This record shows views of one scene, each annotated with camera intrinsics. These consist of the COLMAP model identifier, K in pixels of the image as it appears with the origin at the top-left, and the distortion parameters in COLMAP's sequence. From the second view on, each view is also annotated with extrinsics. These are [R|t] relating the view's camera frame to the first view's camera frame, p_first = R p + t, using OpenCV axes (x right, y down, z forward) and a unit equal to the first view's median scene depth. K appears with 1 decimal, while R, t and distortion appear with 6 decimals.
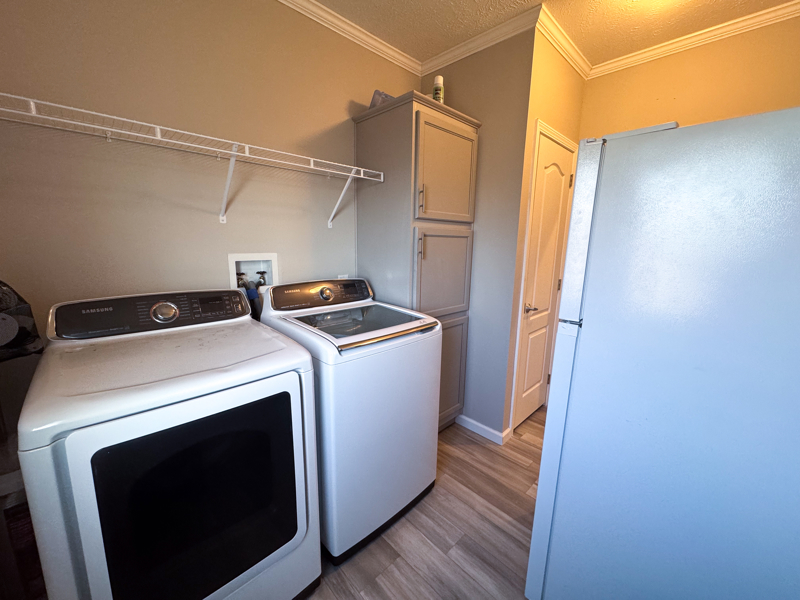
lens RADIAL K [[320.5, 0, 401.3], [0, 320.5, 298.7], [0, 0, 1]] dist [0.002267, -0.000245]
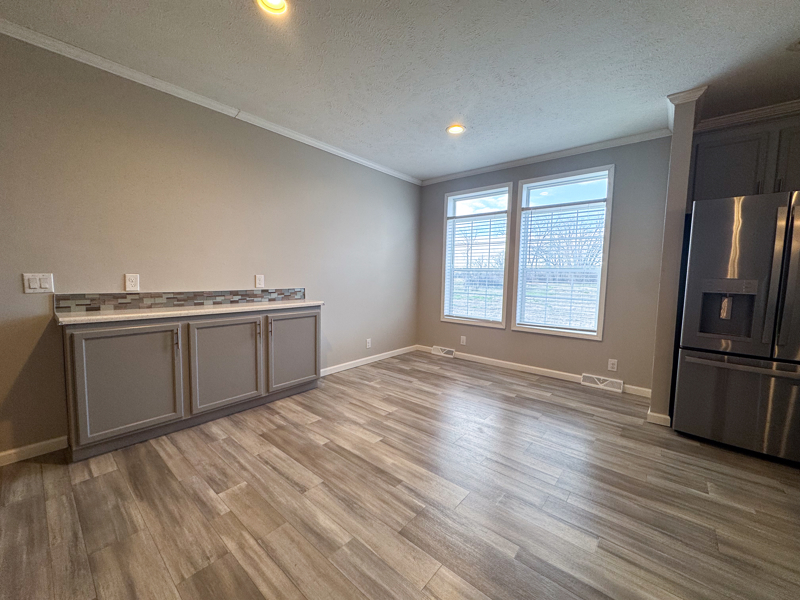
lens RADIAL K [[320.5, 0, 398.8], [0, 320.5, 302.8], [0, 0, 1]] dist [0.002267, -0.000245]
pose [[-0.994401, -0.027731, -0.101969, 0.119123], [-0.052825, 0.966182, 0.252392, -0.184850], [0.091522, 0.256365, -0.962237, 1.766725]]
